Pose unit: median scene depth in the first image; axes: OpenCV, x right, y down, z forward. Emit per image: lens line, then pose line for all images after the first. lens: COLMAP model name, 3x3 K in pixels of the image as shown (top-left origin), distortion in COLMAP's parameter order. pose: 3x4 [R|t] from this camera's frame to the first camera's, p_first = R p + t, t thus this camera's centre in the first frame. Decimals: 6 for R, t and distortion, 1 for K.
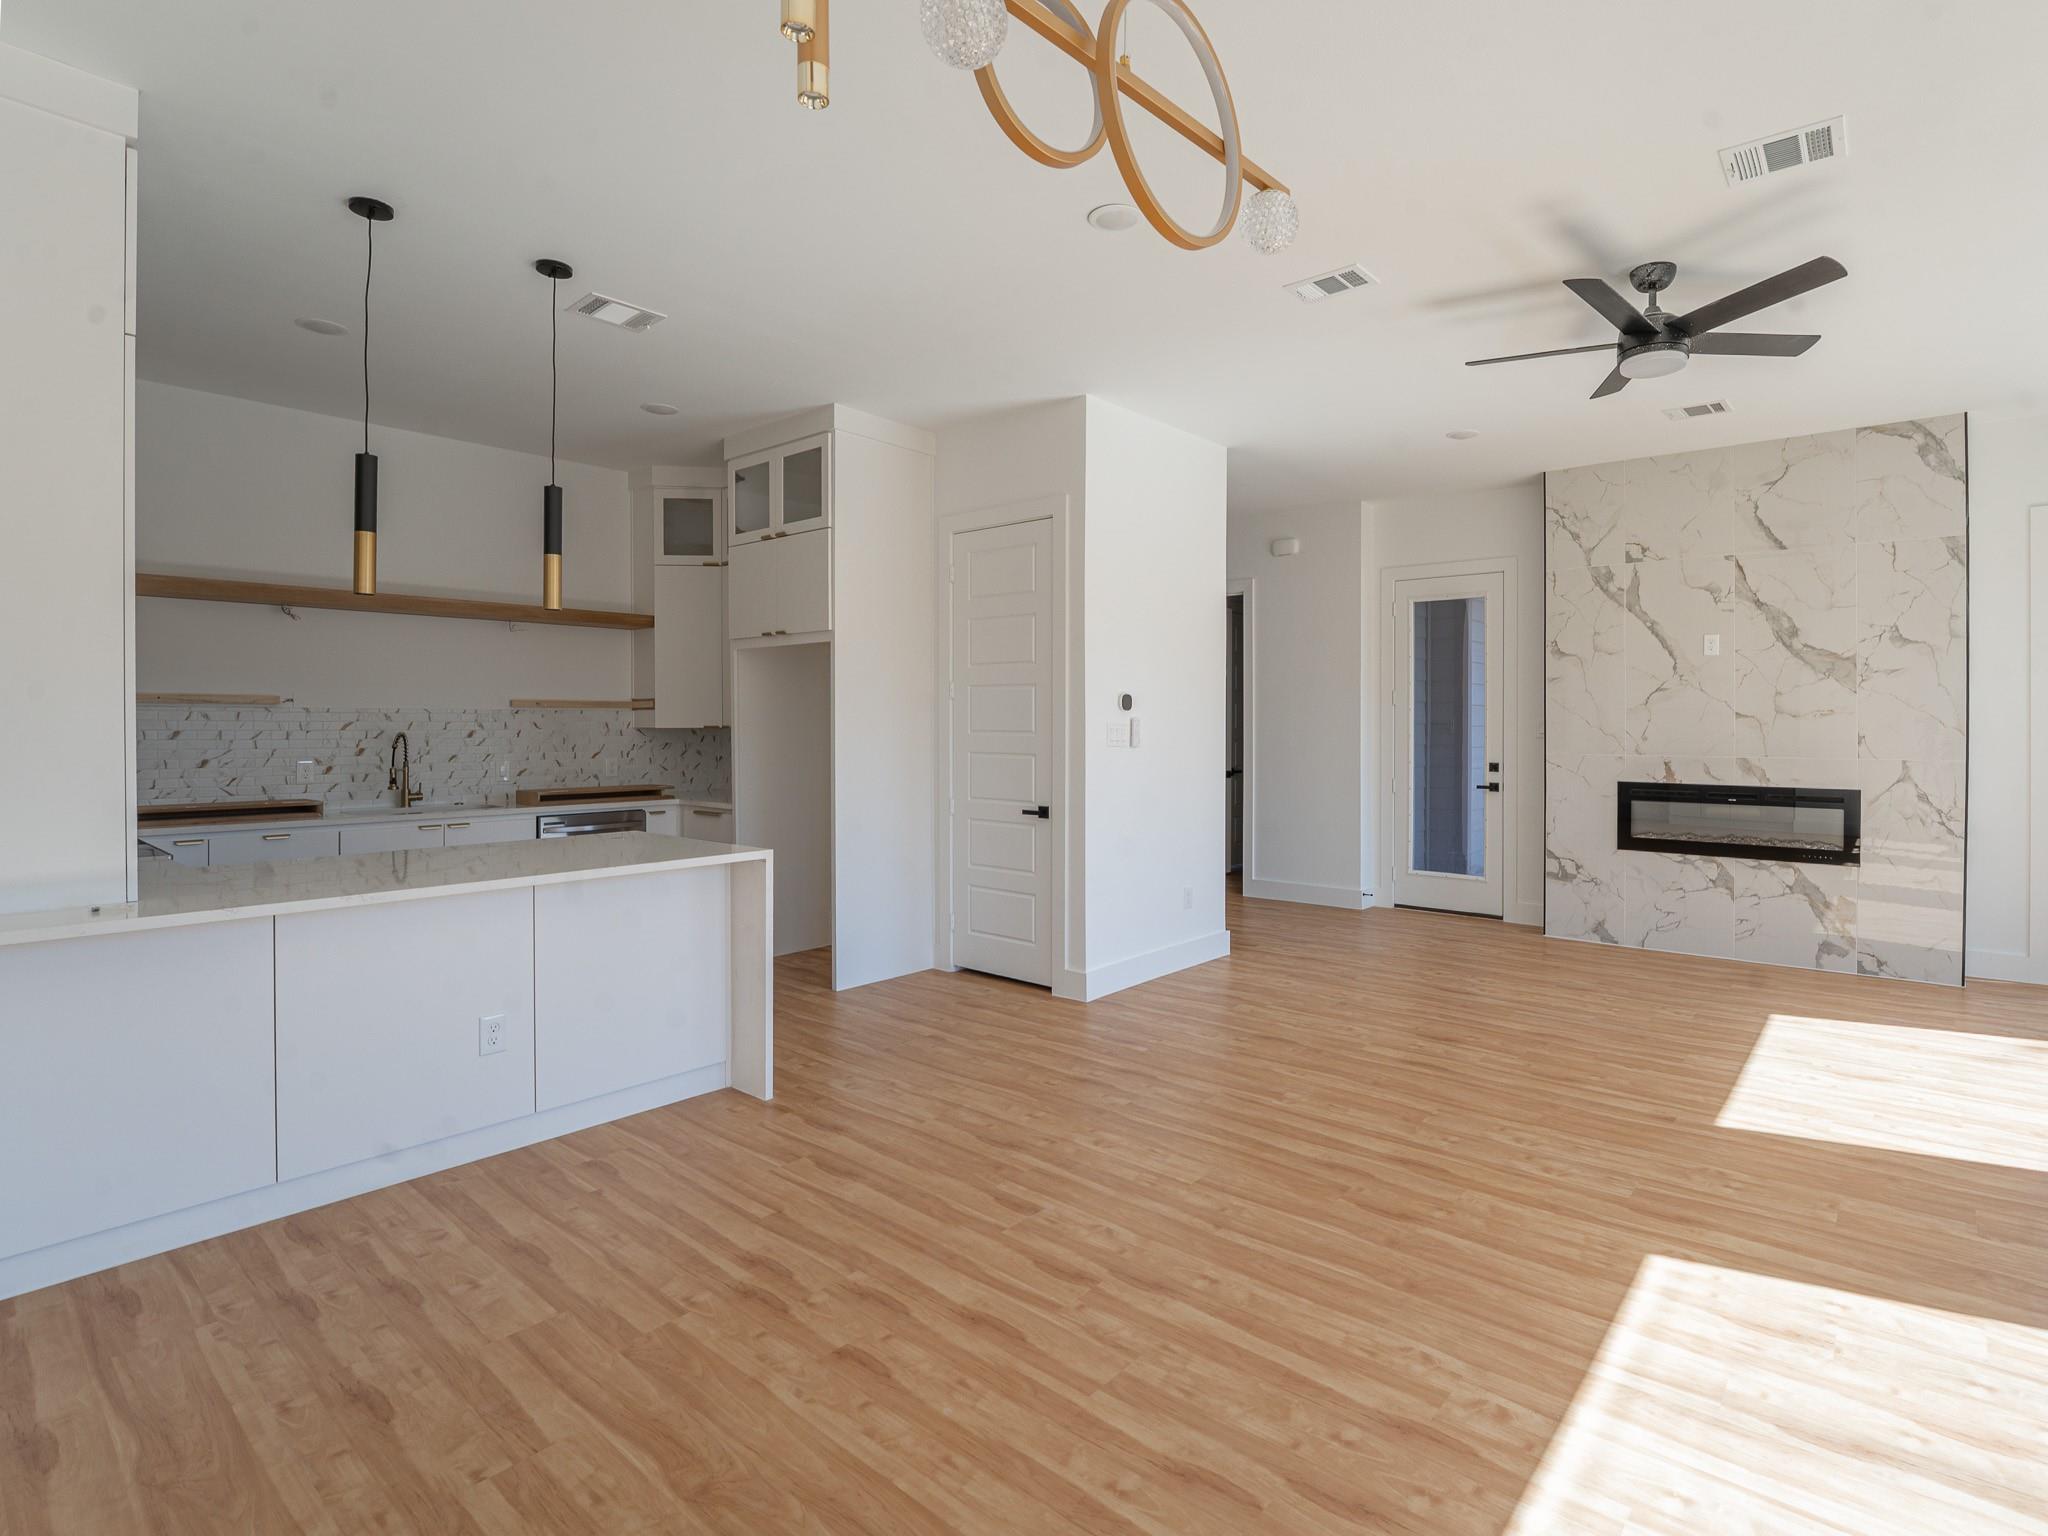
lens RADIAL K [[979.2, 0, 1036.1], [0, 979.2, 764.5], [0, 0, 1]] dist [0.019477, 0.000439]
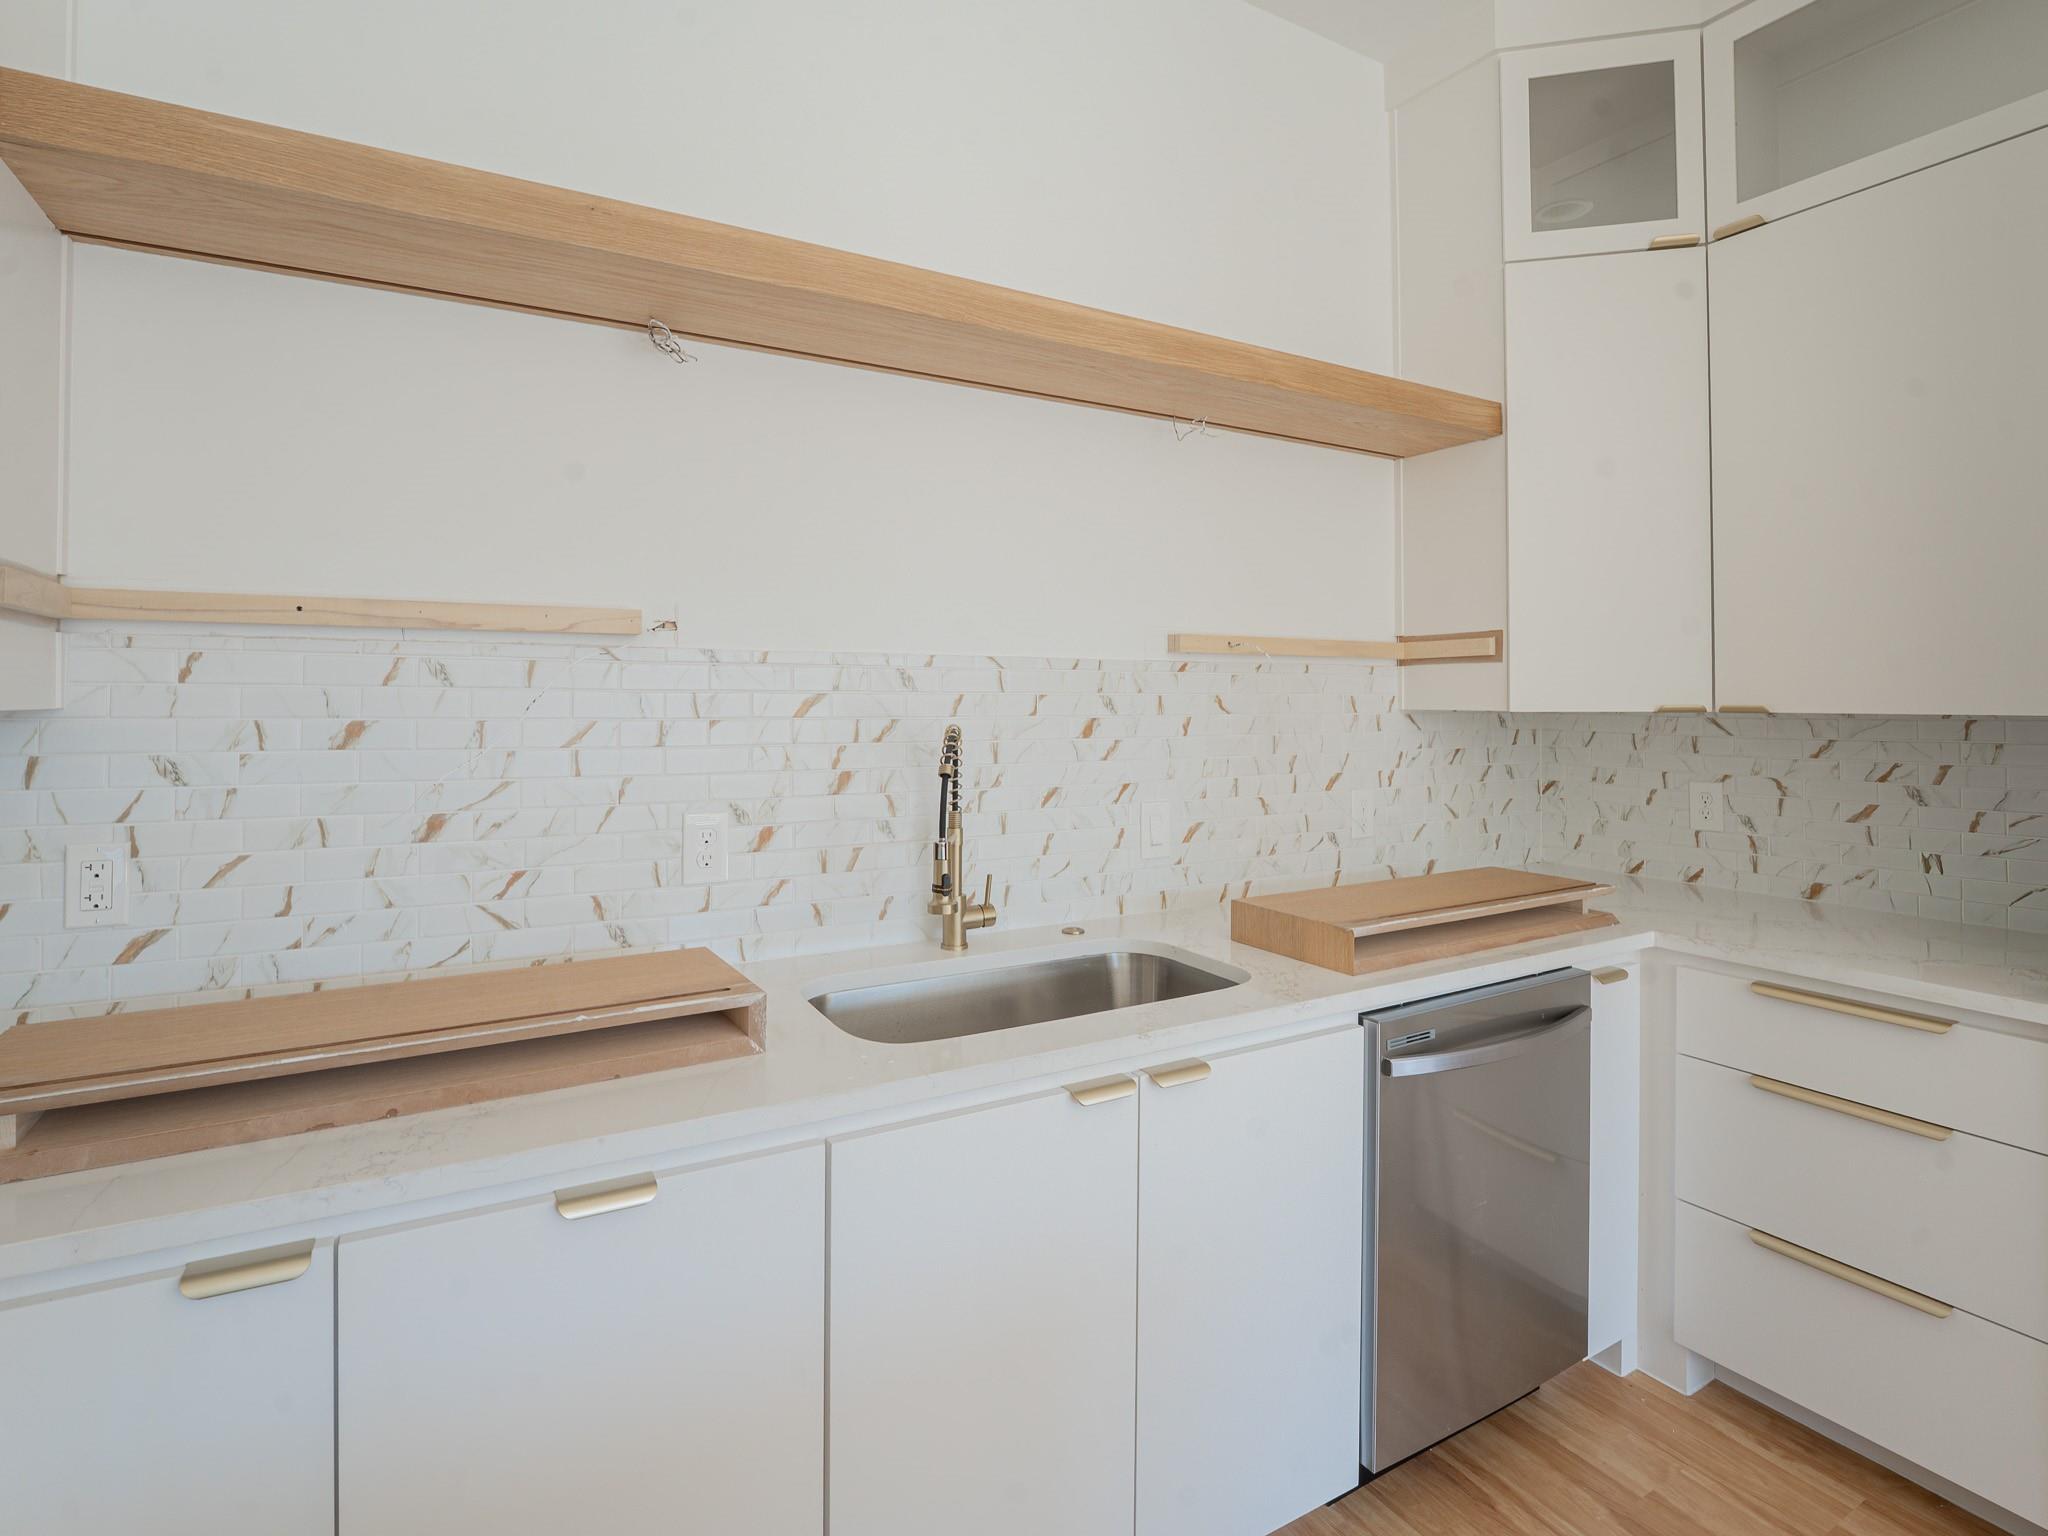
lens RADIAL K [[979.2, 0, 1016.7], [0, 979.2, 762.3], [0, 0, 1]] dist [0.019477, 0.000439]
pose [[0.948328, 0.021765, -0.316544, -0.481373], [-0.015487, 0.999631, 0.022333, -0.025820], [0.316913, -0.016276, 0.948315, 0.647830]]
